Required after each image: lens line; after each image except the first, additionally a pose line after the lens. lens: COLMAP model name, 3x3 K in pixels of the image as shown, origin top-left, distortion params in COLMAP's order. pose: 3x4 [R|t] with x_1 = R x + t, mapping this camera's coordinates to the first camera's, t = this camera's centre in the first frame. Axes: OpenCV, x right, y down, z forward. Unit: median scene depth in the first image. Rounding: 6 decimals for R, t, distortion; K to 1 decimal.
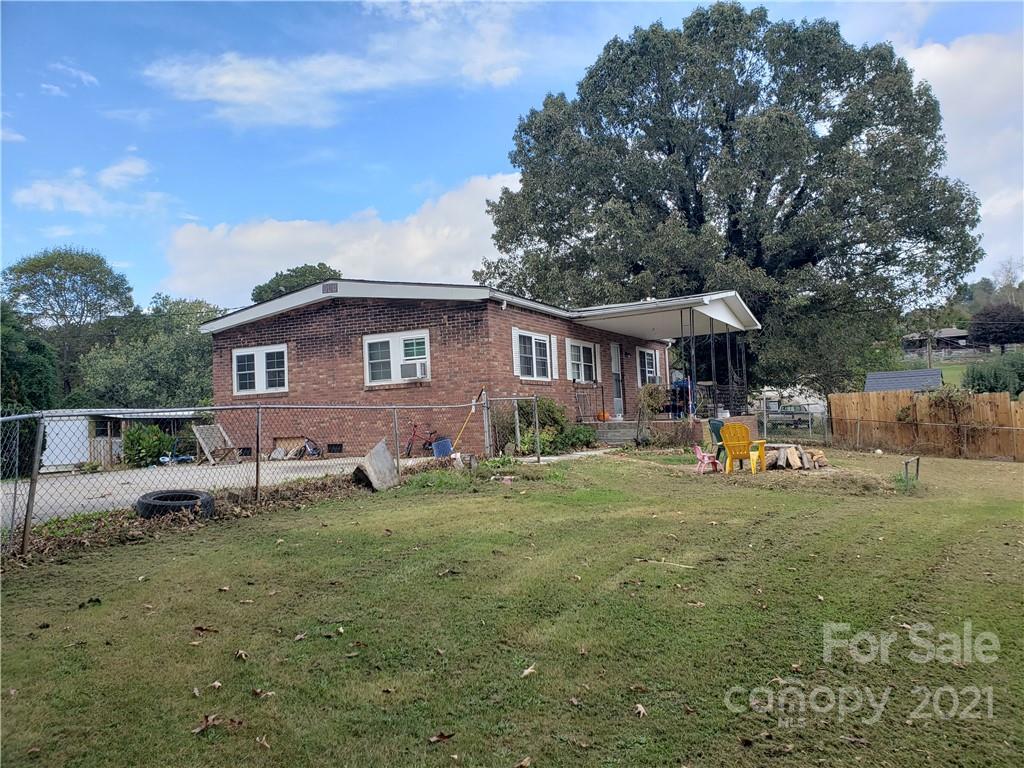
lens RADIAL K [[783.9, 0, 512.0], [0, 783.9, 384.0], [0, 0, 1]] dist [0.025856, 0.001218]
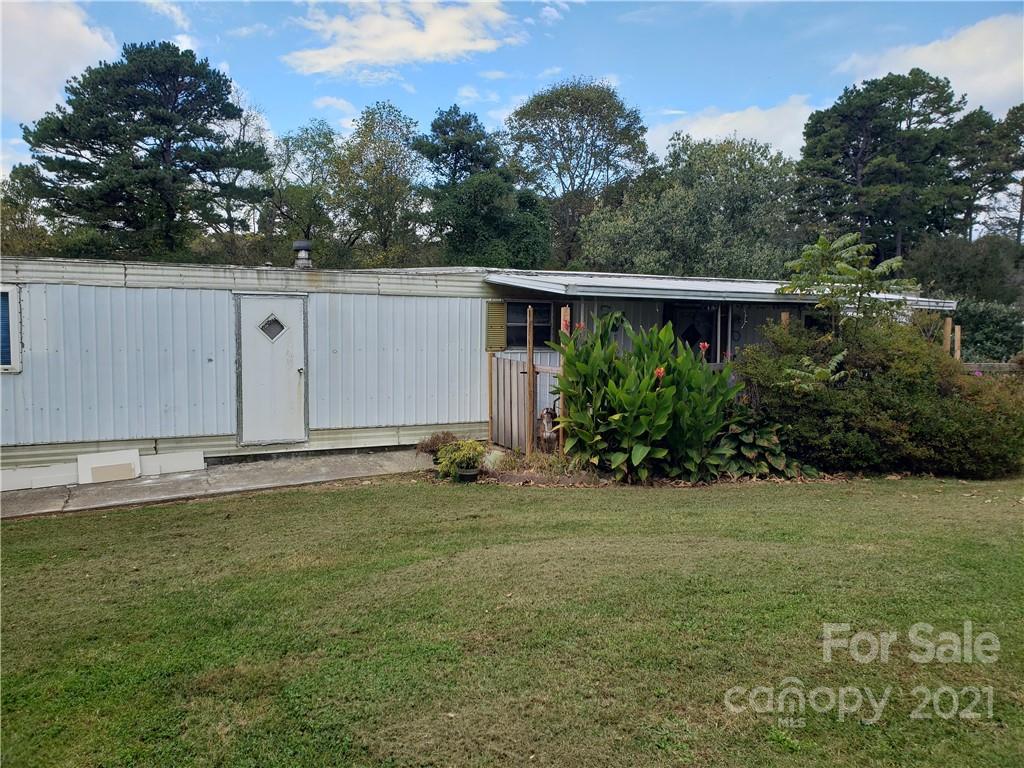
lens RADIAL K [[783.9, 0, 512.0], [0, 783.9, 384.0], [0, 0, 1]] dist [0.025856, 0.001218]
pose [[0.814380, 0.098601, -0.571895, -0.131164], [-0.017261, 0.989140, 0.145959, 0.013181], [0.580076, -0.108995, 0.807238, 0.290134]]
